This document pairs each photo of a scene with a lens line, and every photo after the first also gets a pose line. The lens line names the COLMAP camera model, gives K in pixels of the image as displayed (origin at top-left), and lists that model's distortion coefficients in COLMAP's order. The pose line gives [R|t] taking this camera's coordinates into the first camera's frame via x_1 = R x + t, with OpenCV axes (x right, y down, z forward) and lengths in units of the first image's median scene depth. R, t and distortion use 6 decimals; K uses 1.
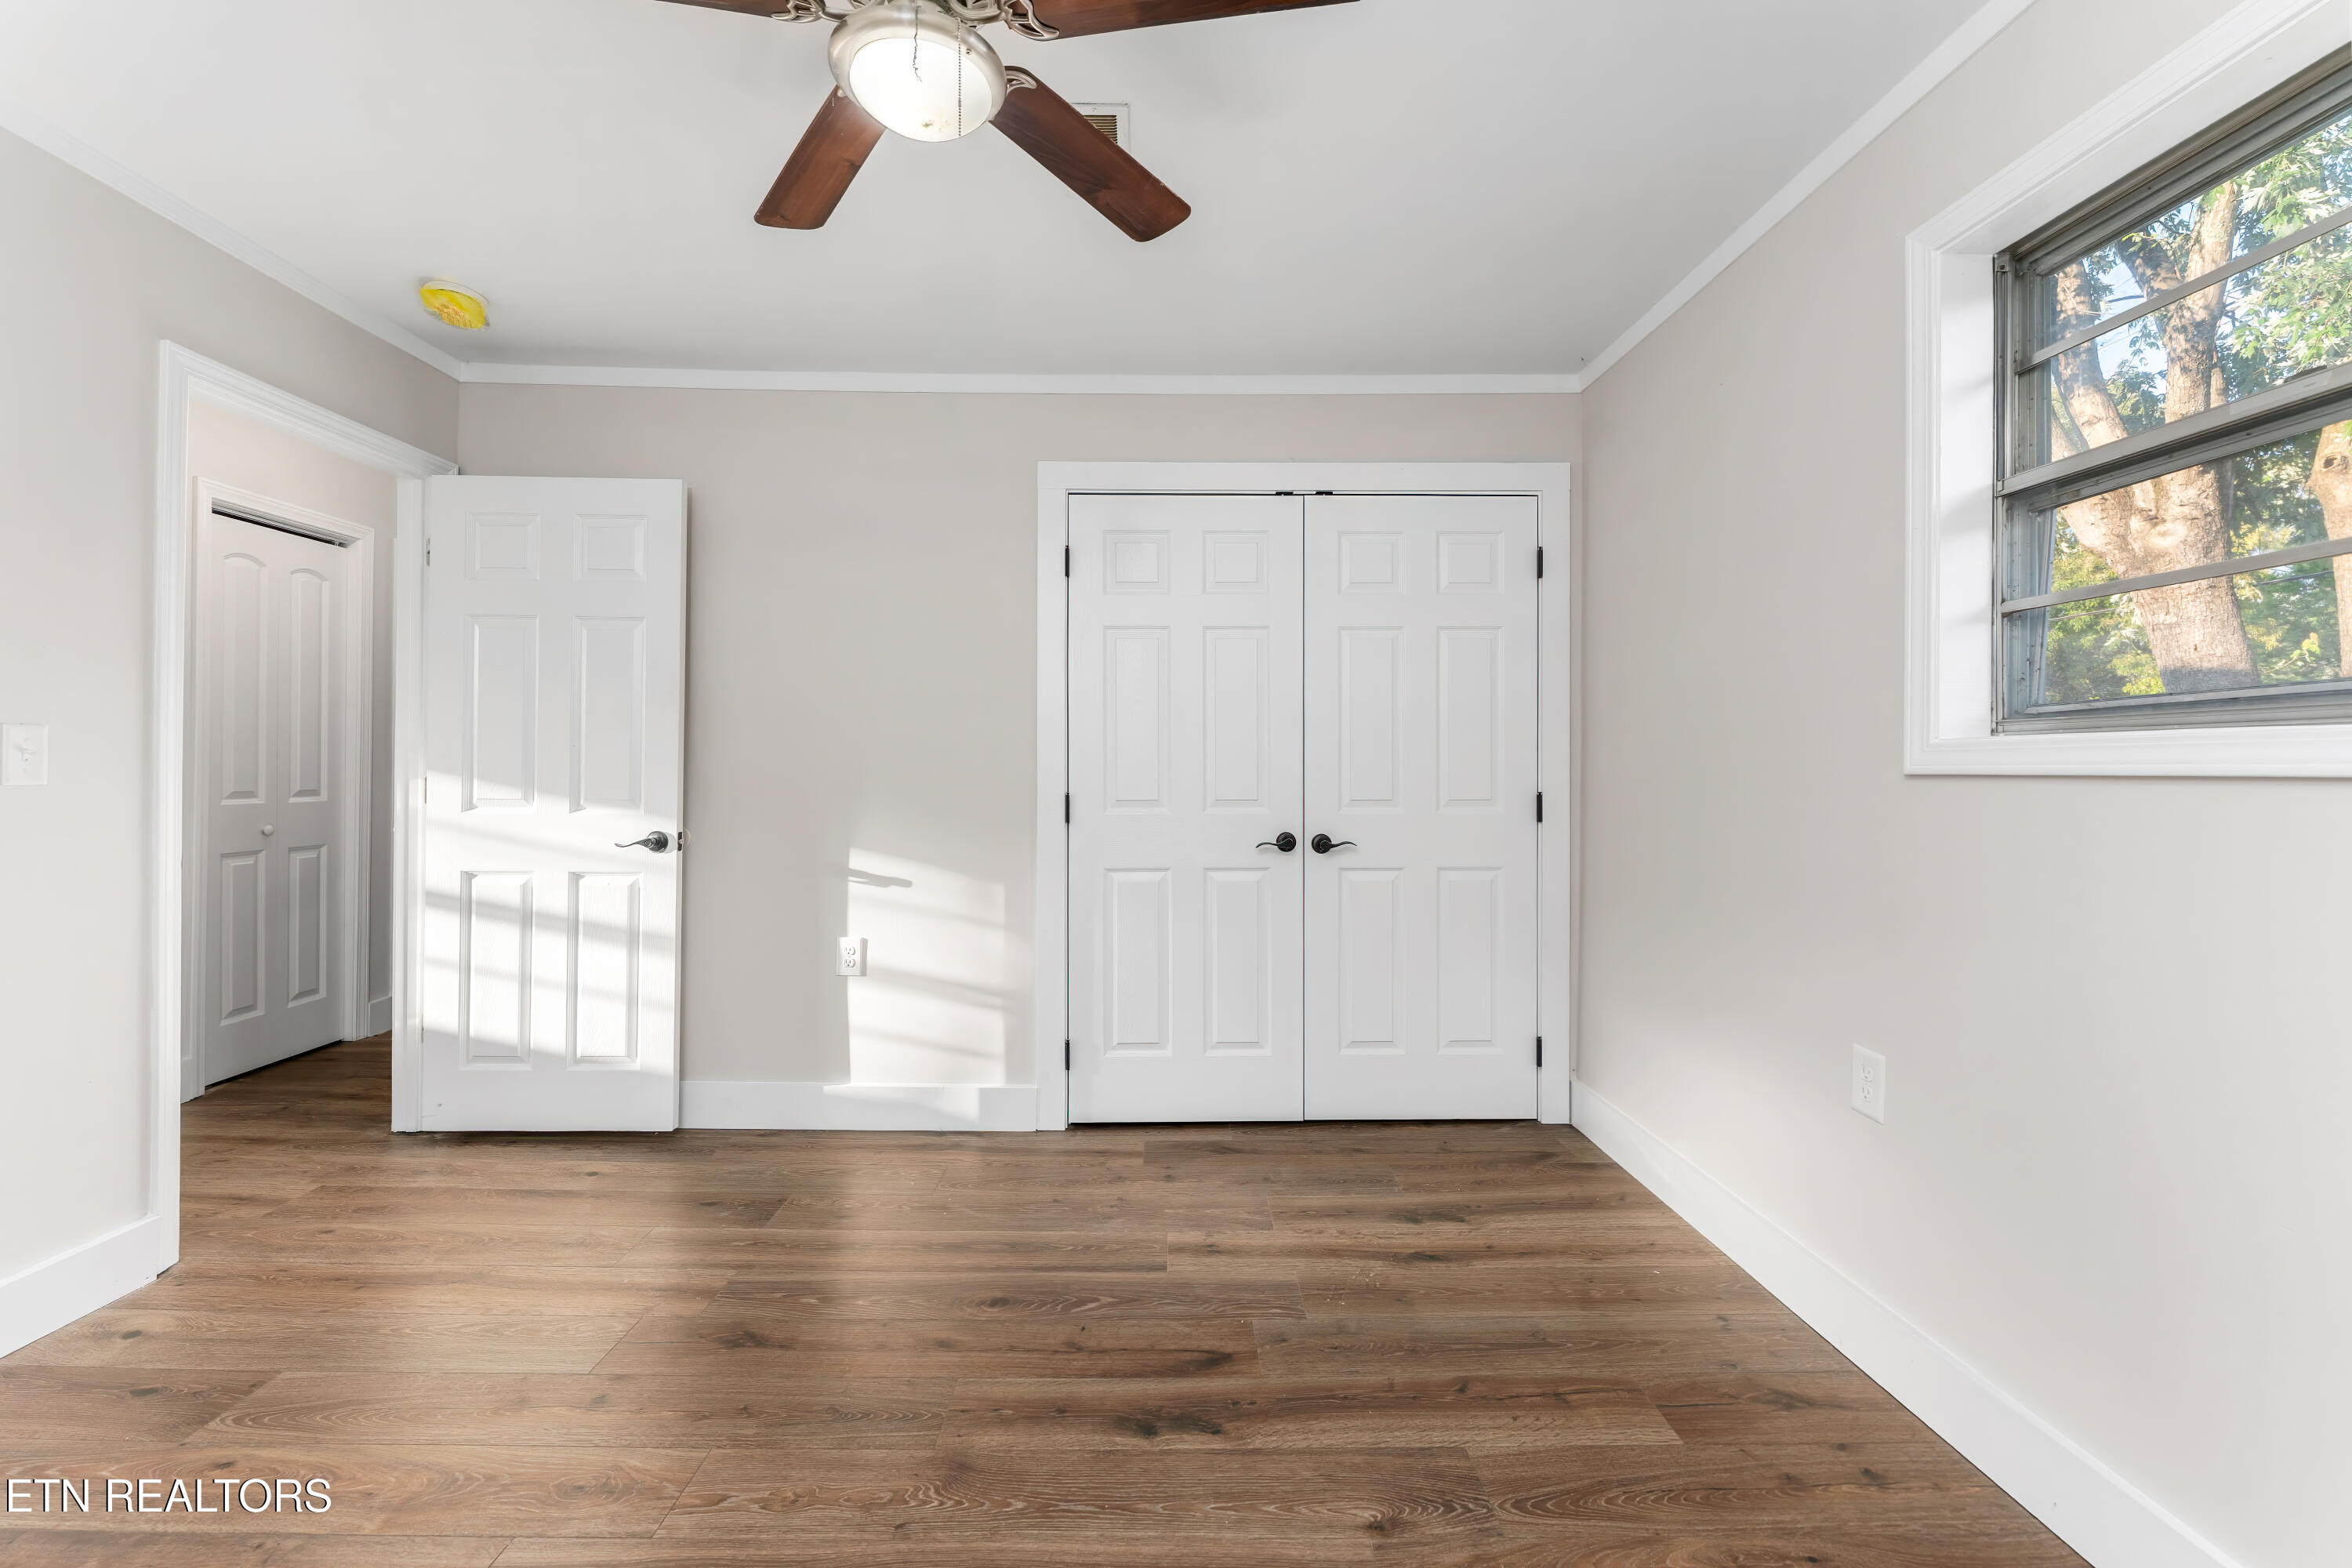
lens RADIAL K [[947.6, 0, 1176.0], [0, 947.6, 784.0], [0, 0, 1]] dist [-0.002124, -0.000252]
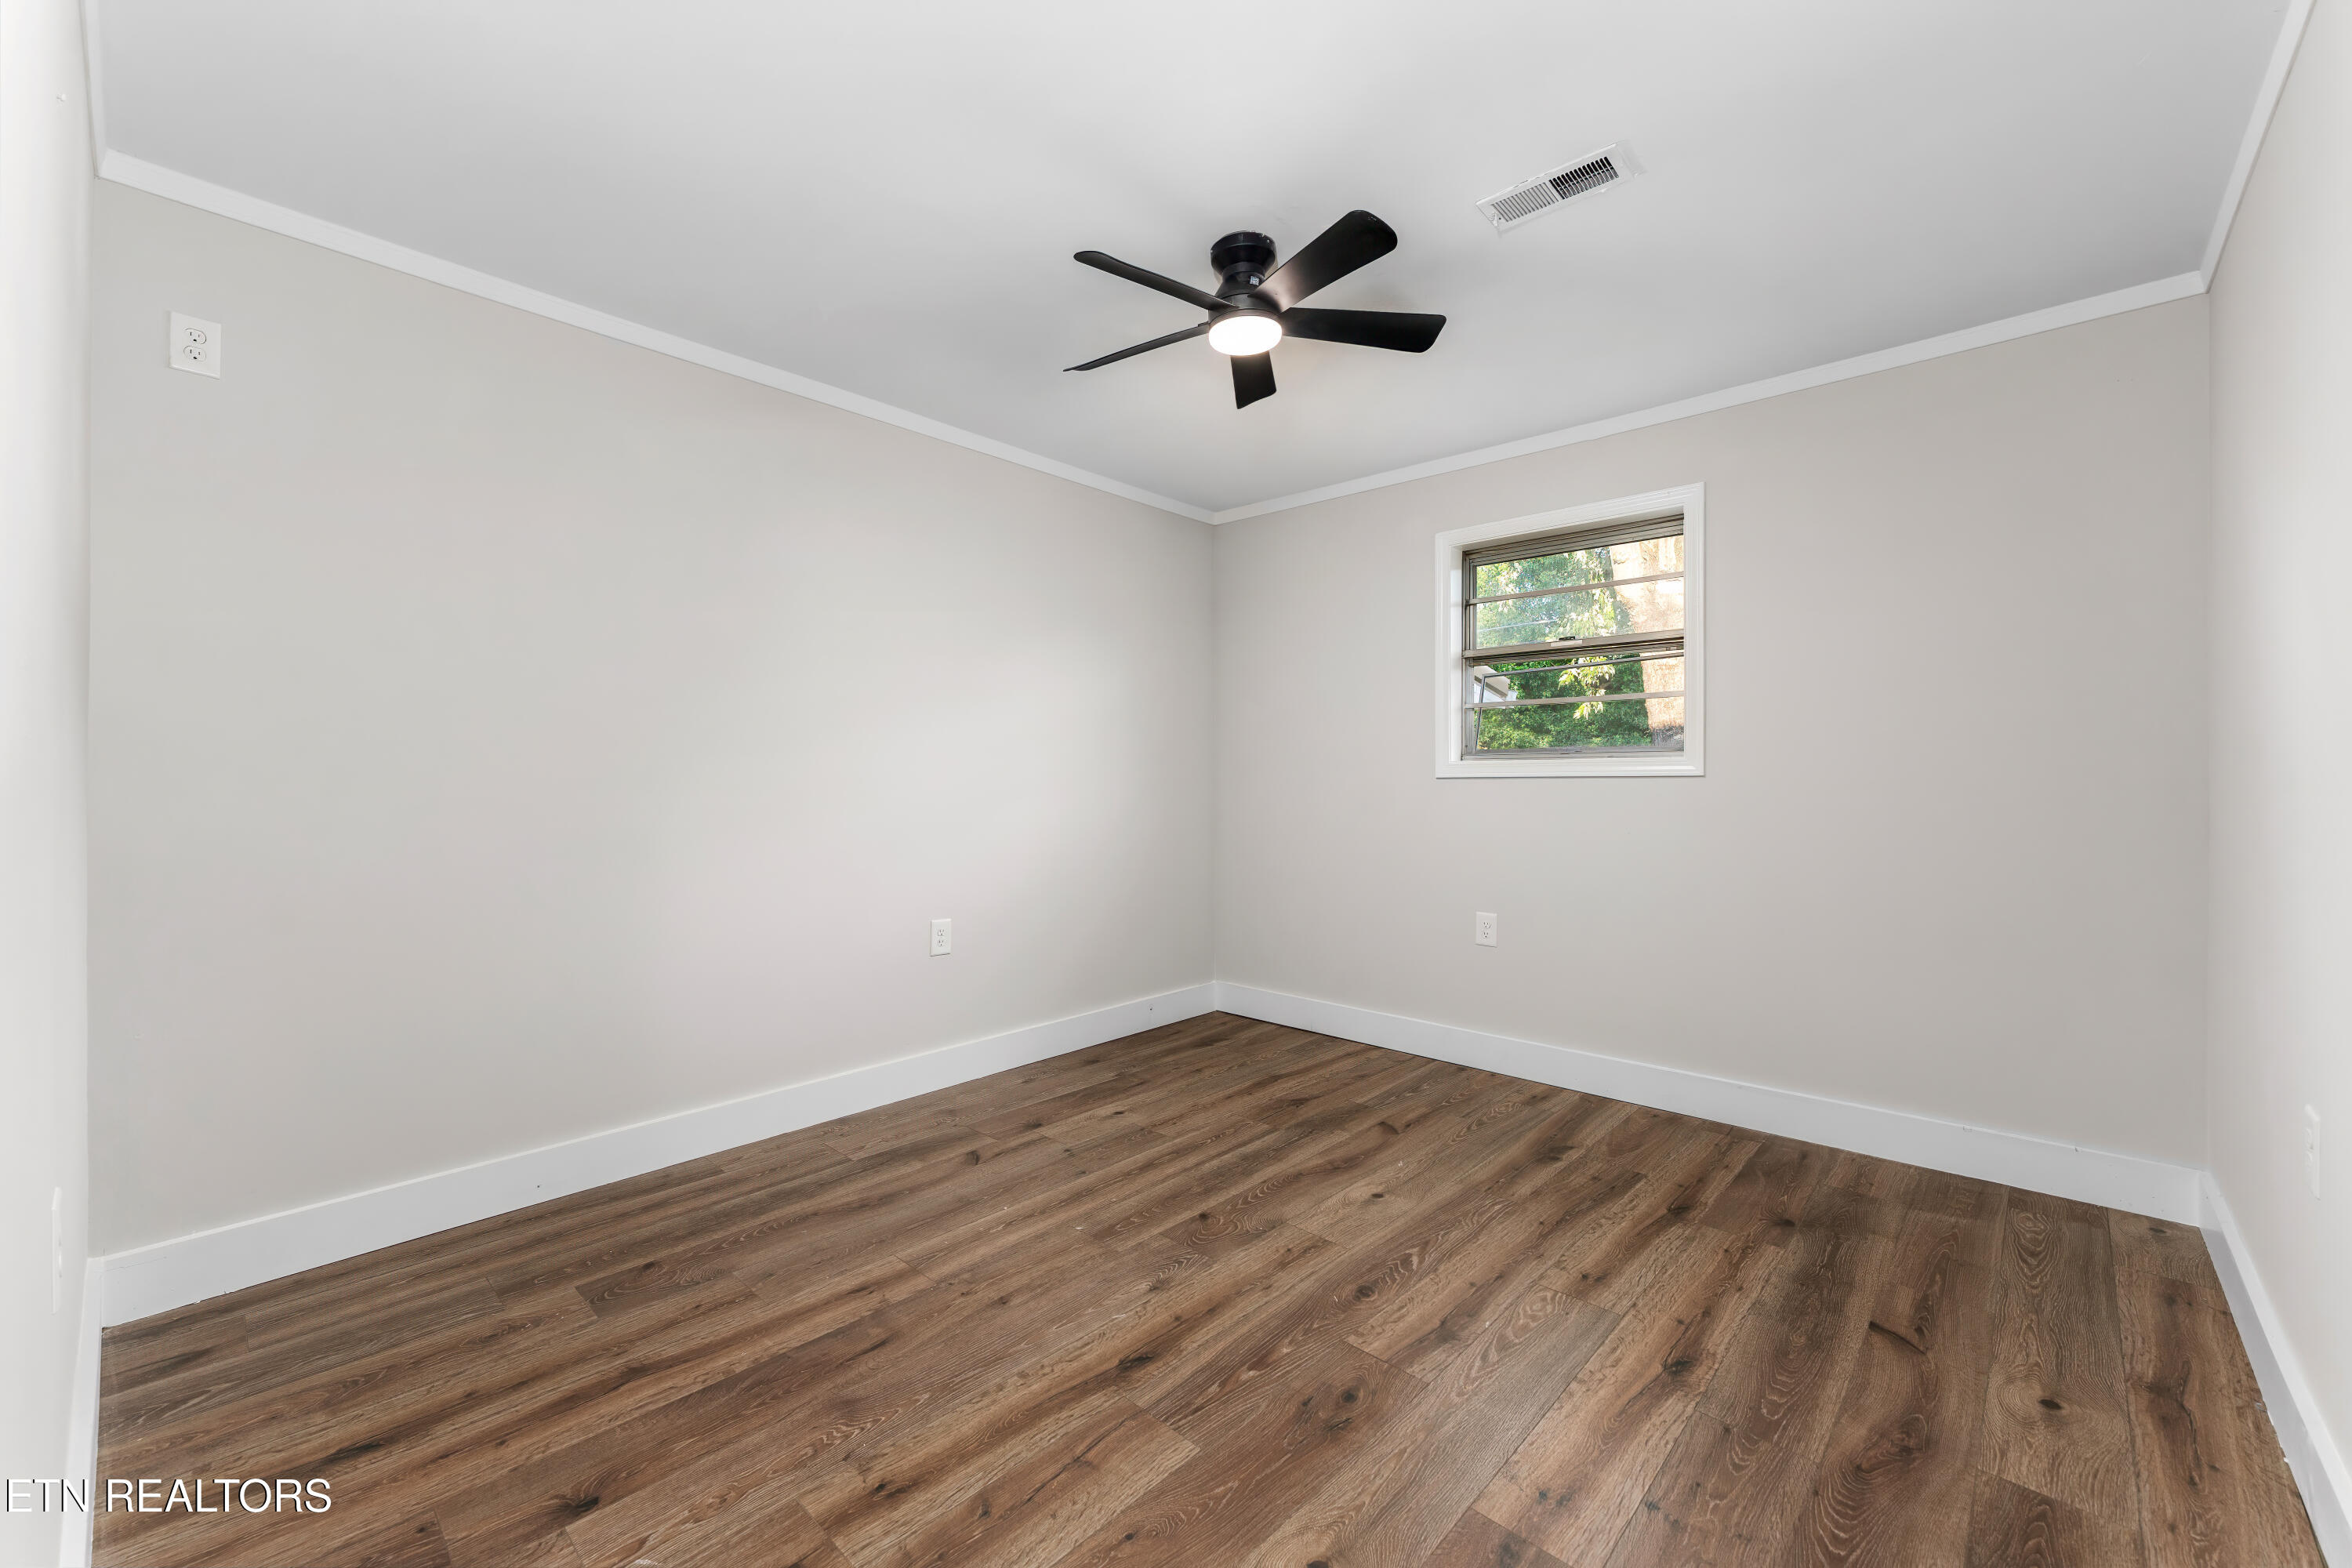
lens RADIAL K [[947.6, 0, 1176.0], [0, 947.6, 784.0], [0, 0, 1]] dist [-0.002124, -0.000252]
pose [[0.690083, -0.002799, 0.723724, -1.294192], [0.008824, 0.999951, -0.004545, 0.008258], [-0.723676, 0.009523, 0.690074, -0.080387]]
